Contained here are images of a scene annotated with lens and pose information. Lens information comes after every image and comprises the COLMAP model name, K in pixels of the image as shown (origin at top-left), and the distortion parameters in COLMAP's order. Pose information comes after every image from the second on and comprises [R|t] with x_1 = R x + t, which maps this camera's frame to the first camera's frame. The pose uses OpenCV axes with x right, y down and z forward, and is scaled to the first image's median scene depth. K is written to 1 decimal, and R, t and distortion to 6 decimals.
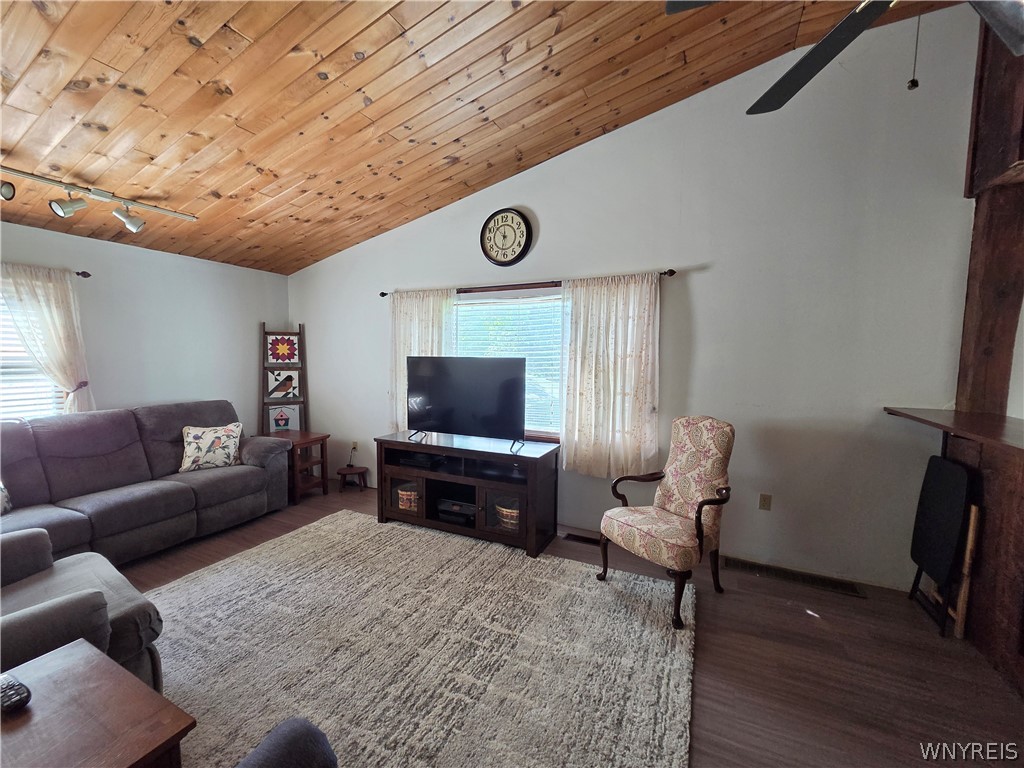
lens RADIAL K [[421.7, 0, 509.9], [0, 421.7, 387.4], [0, 0, 1]] dist [-0.001112, 0.001098]
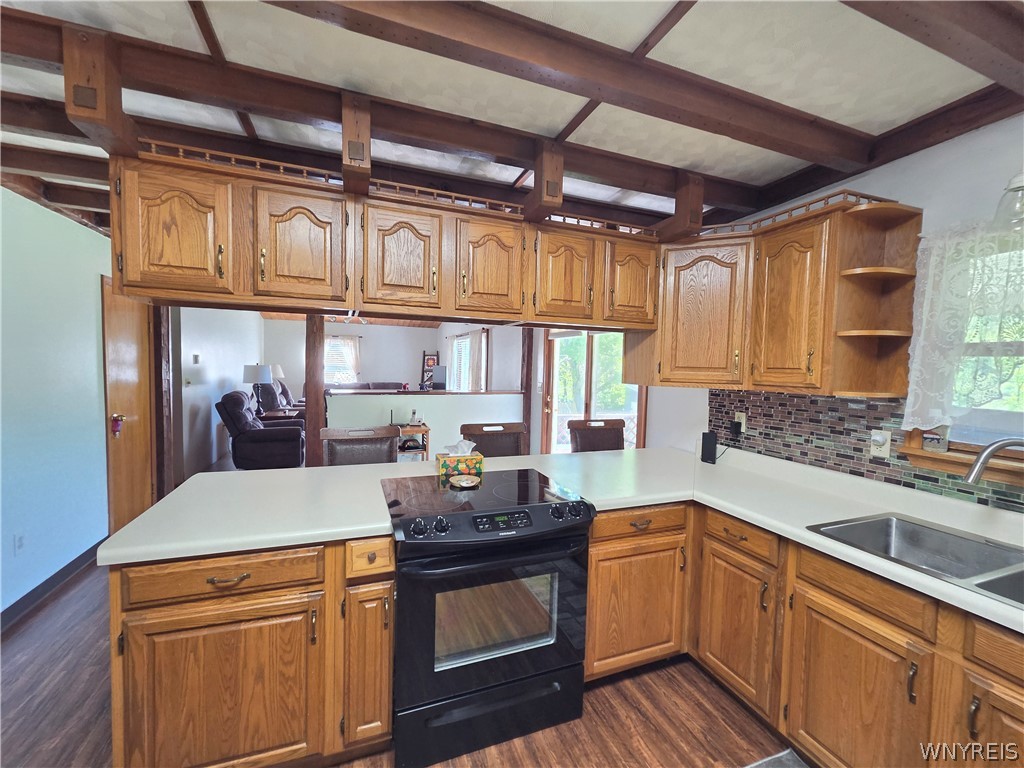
lens RADIAL K [[421.7, 0, 508.5], [0, 421.7, 385.1], [0, 0, 1]] dist [-0.001112, 0.001098]
pose [[0.728480, 0.043072, -0.683712, 1.923614], [-0.071946, 0.997313, -0.013829, 0.043932], [0.681279, 0.059265, 0.729621, -0.490103]]
